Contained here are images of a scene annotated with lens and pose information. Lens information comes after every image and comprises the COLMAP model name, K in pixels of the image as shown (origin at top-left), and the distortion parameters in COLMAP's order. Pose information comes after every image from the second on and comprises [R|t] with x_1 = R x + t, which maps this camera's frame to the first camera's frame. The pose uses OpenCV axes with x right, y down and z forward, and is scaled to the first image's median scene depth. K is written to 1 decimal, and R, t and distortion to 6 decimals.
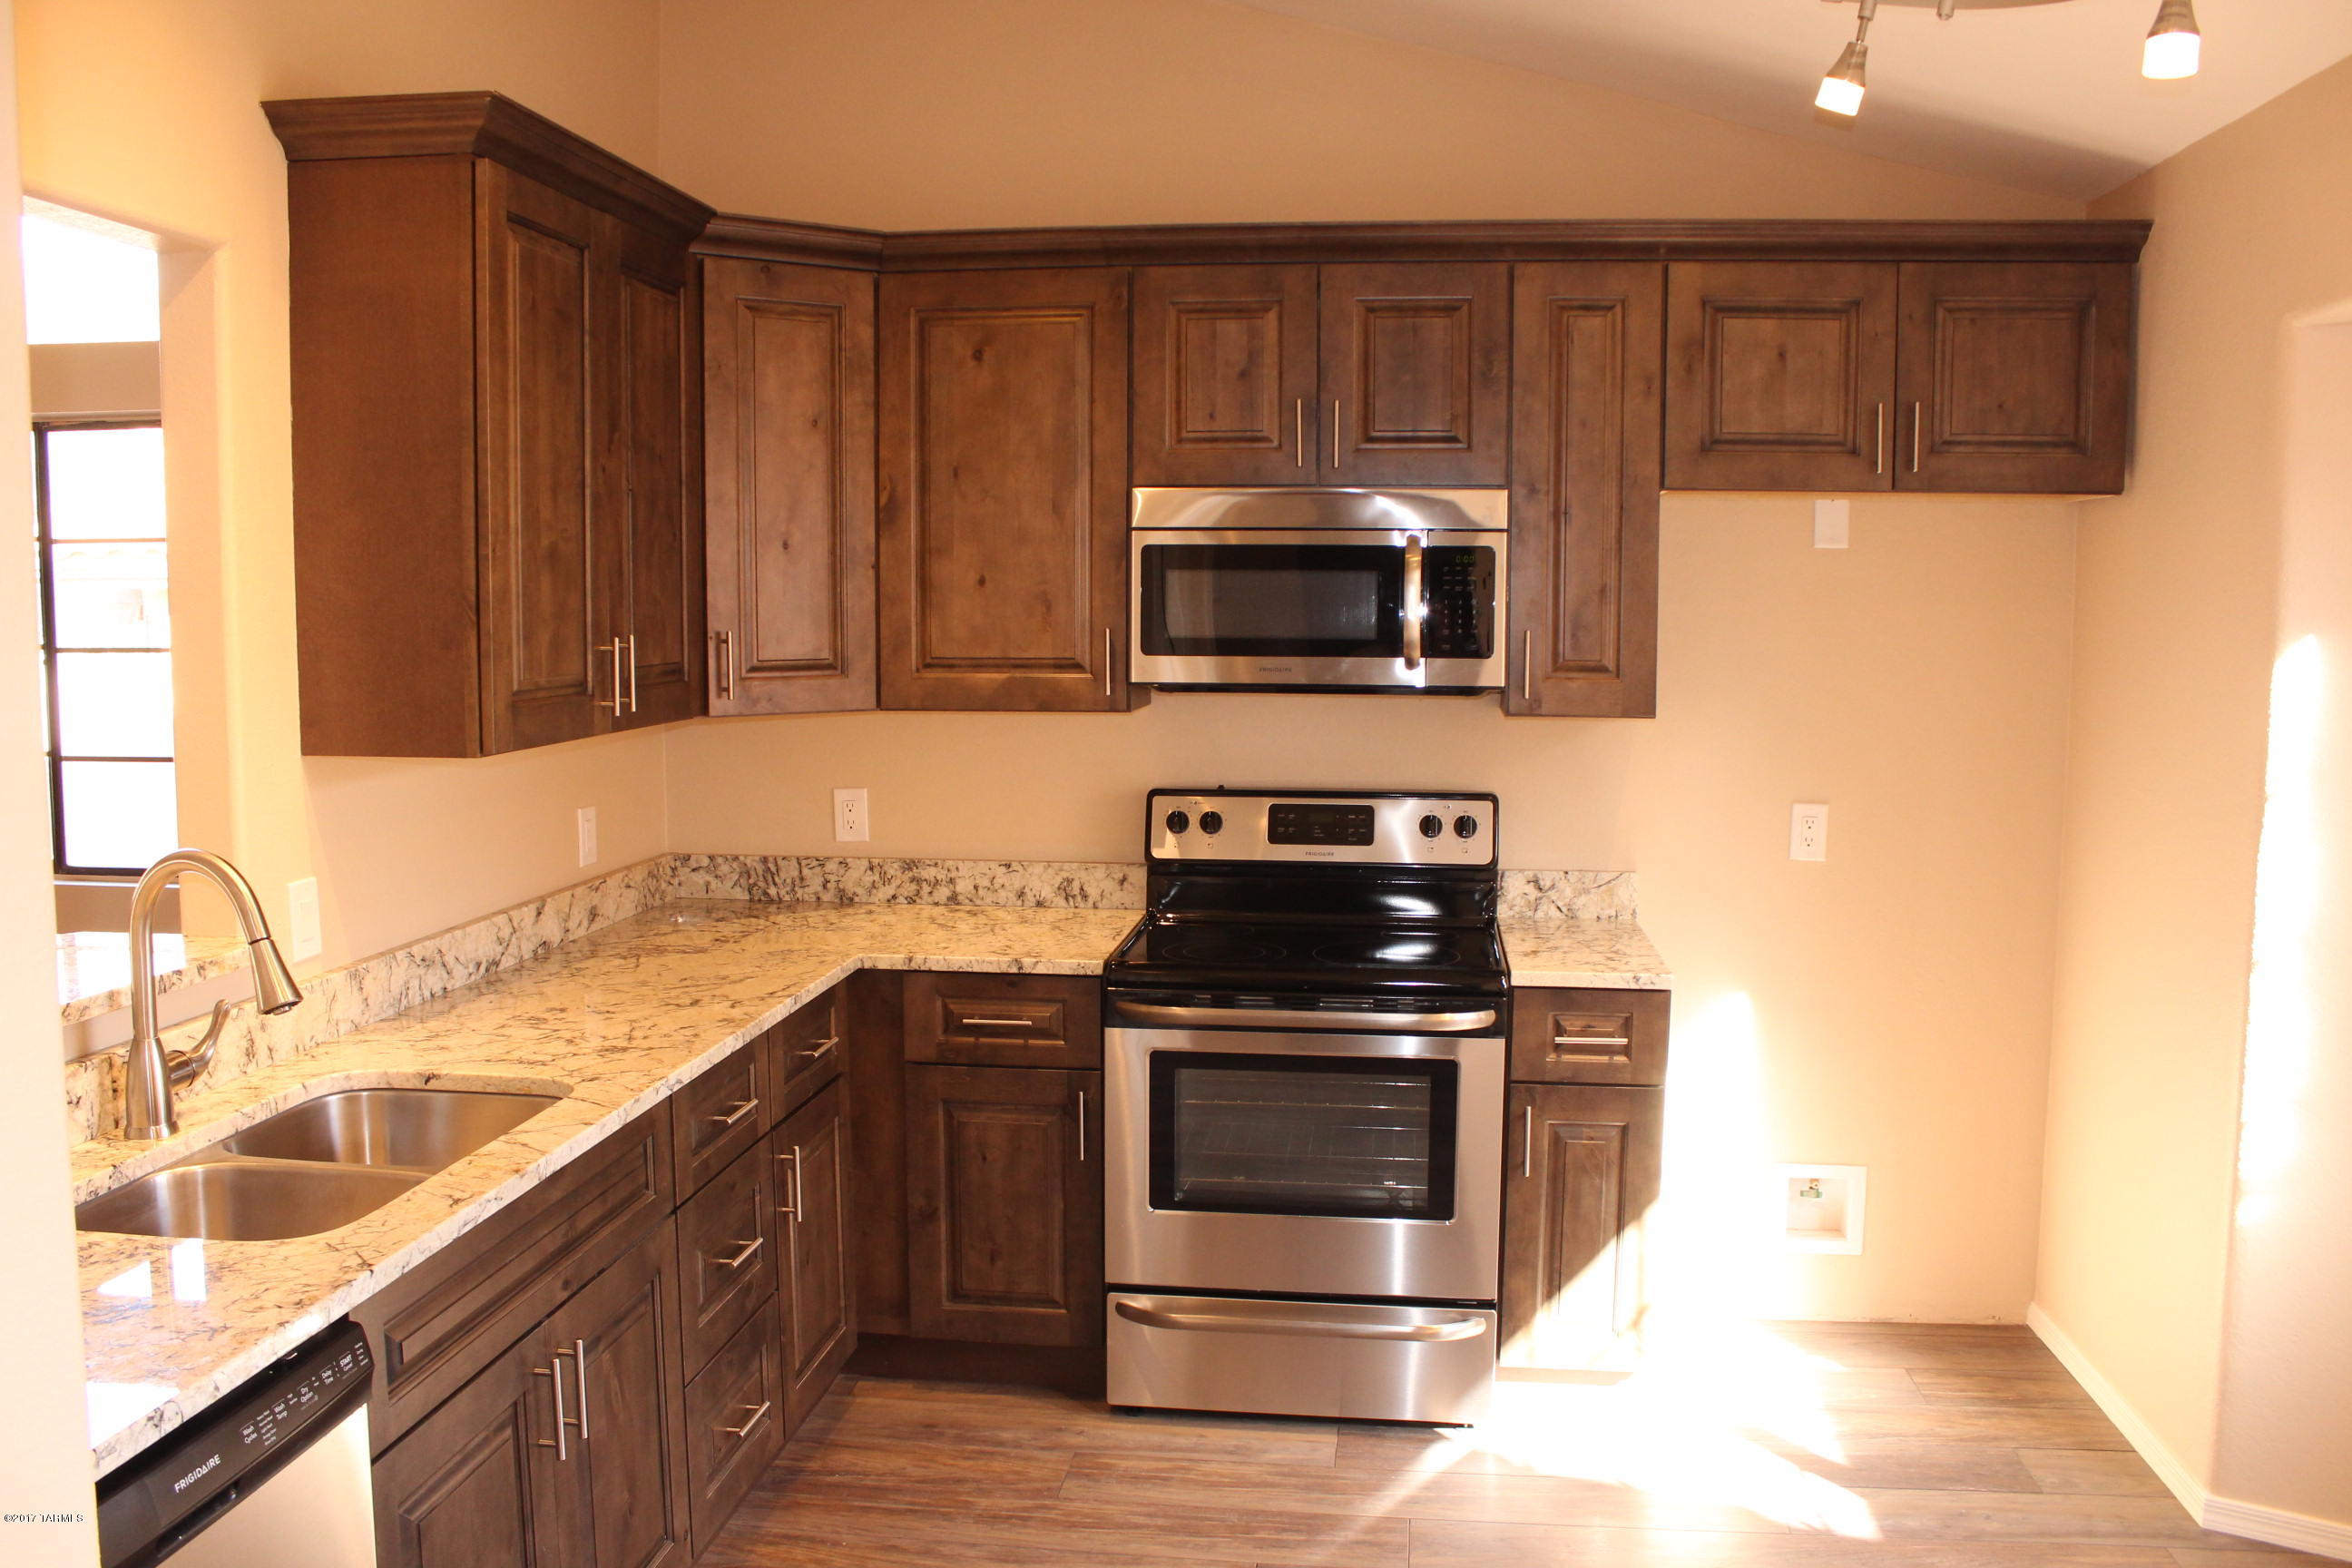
lens RADIAL K [[1978.3, 0, 1163.2], [0, 1978.3, 790.4], [0, 0, 1]] dist [-0.164664, 0.152729]
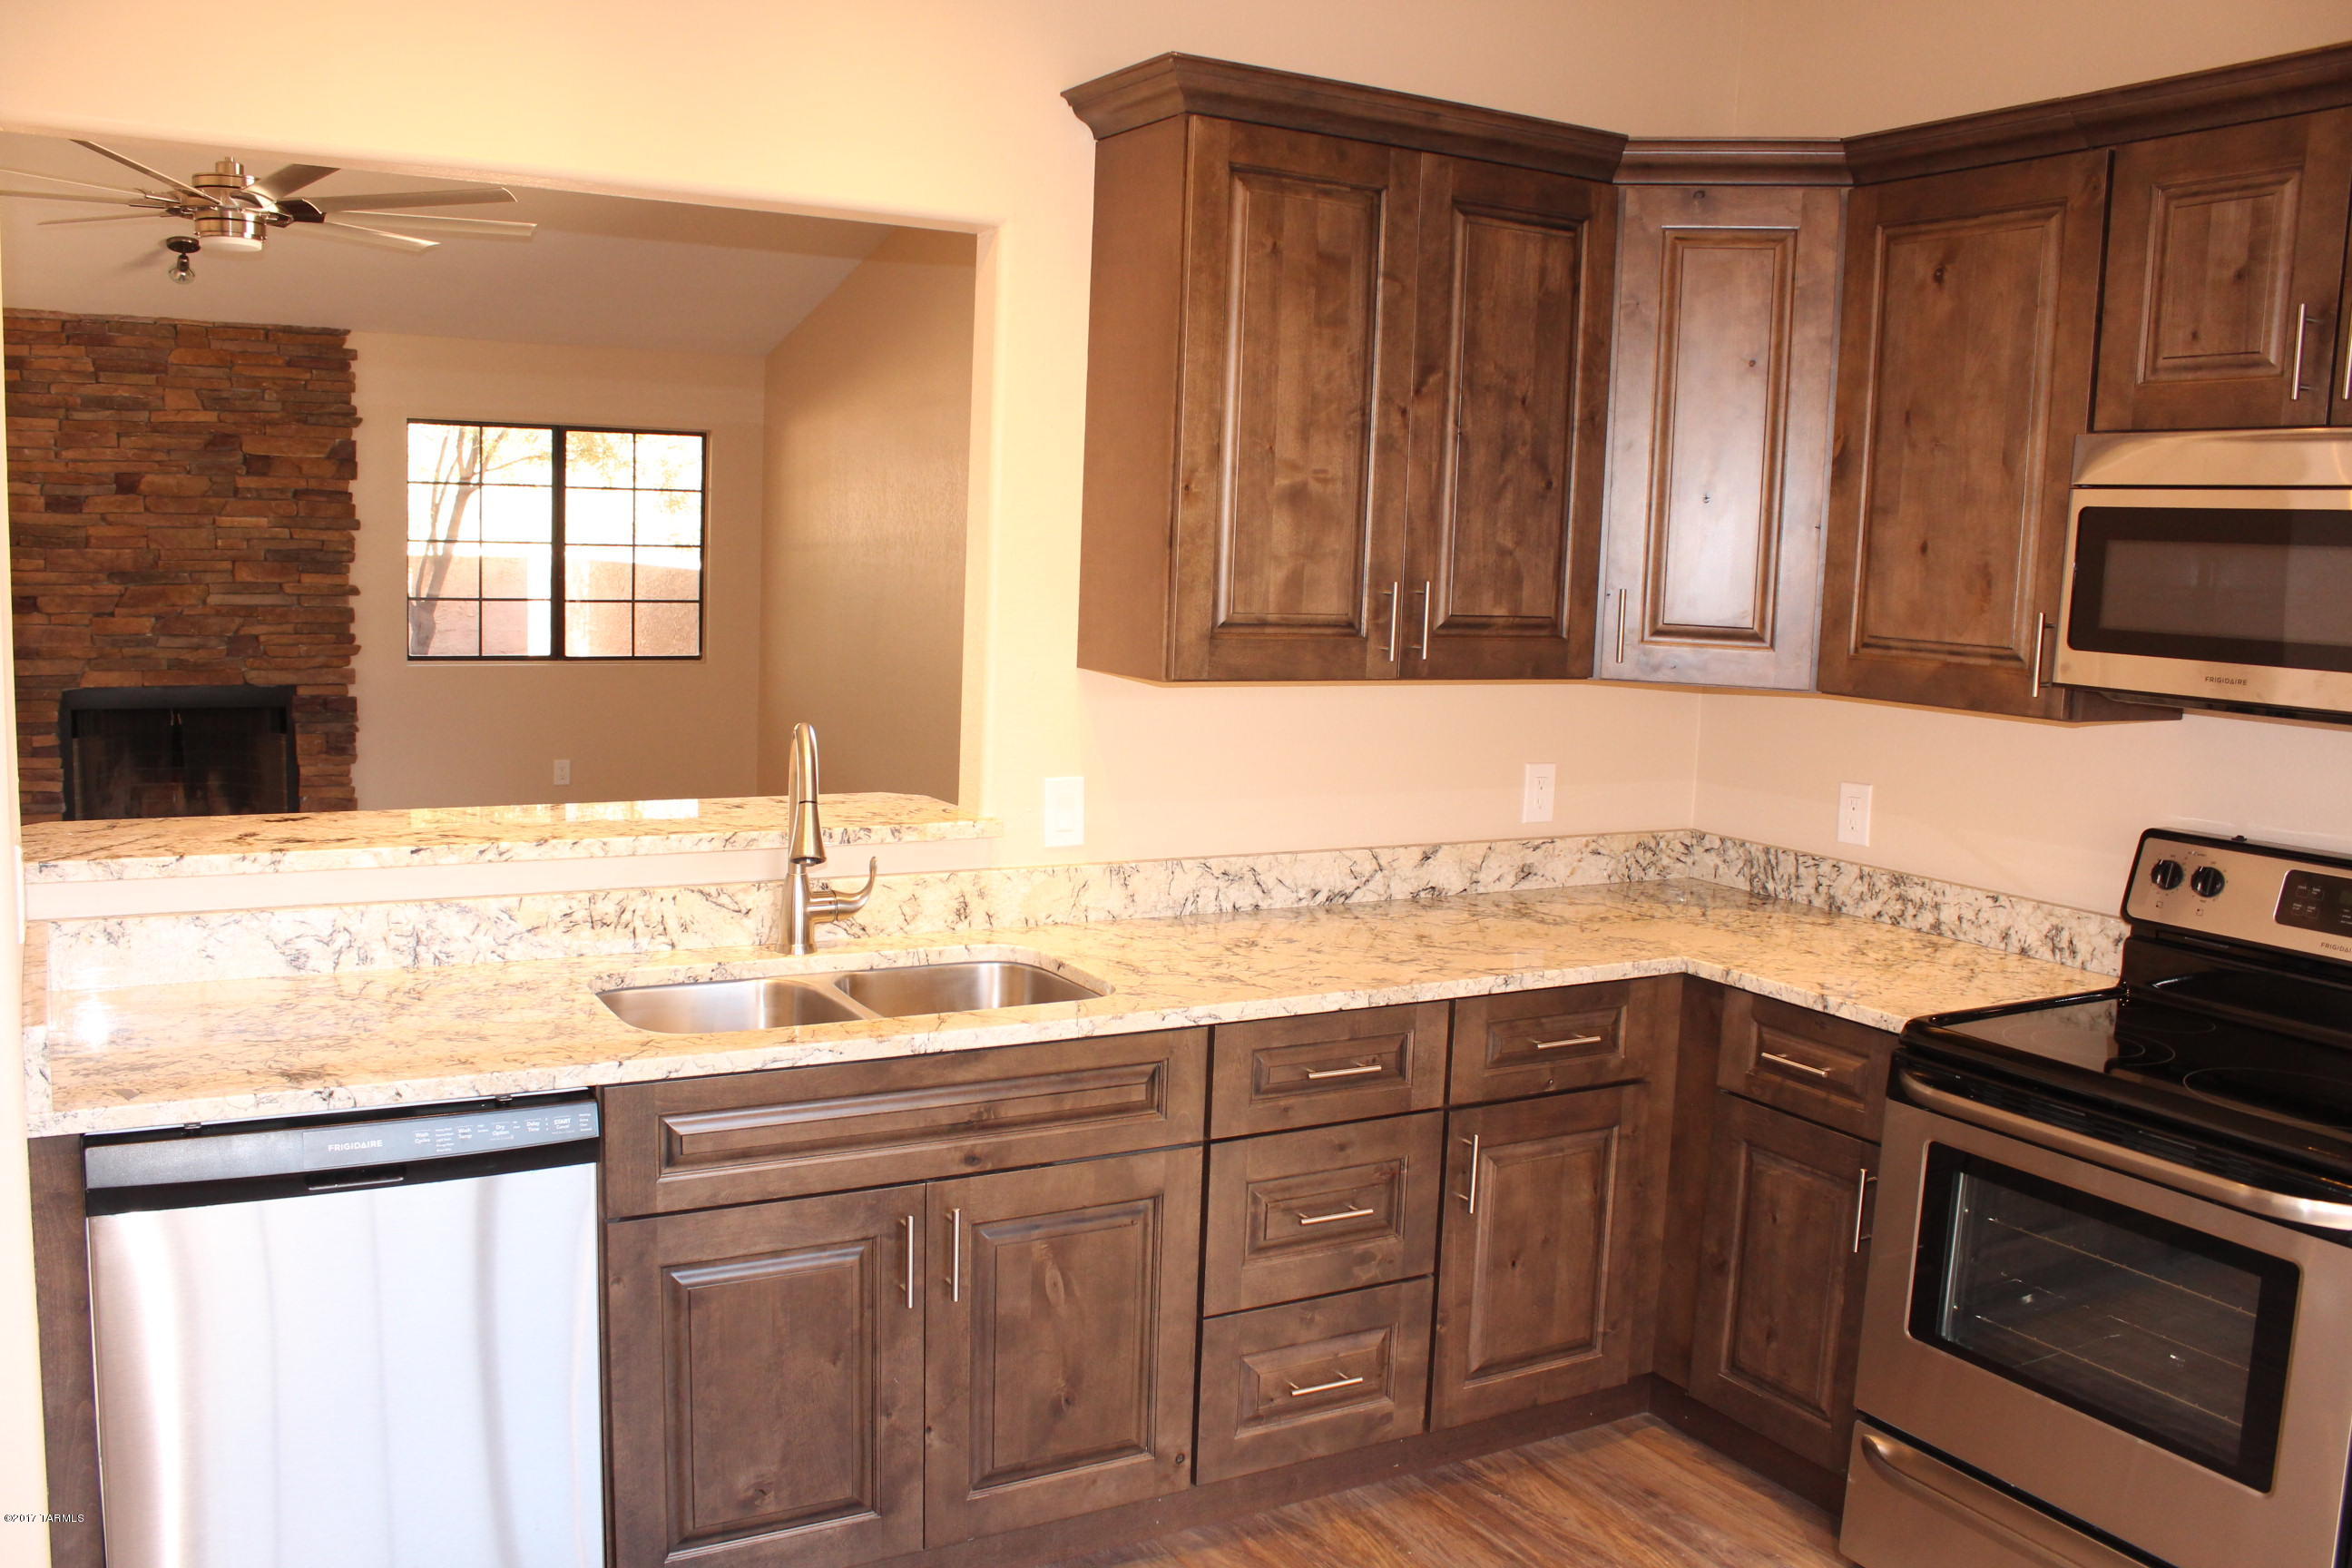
lens RADIAL K [[1978.3, 0, 1163.2], [0, 1978.3, 790.4], [0, 0, 1]] dist [-0.164664, 0.152729]
pose [[0.593497, 0.122144, -0.795514, 0.387257], [-0.114850, 0.991155, 0.066498, -0.022442], [0.796599, 0.051898, 0.602276, 0.263243]]
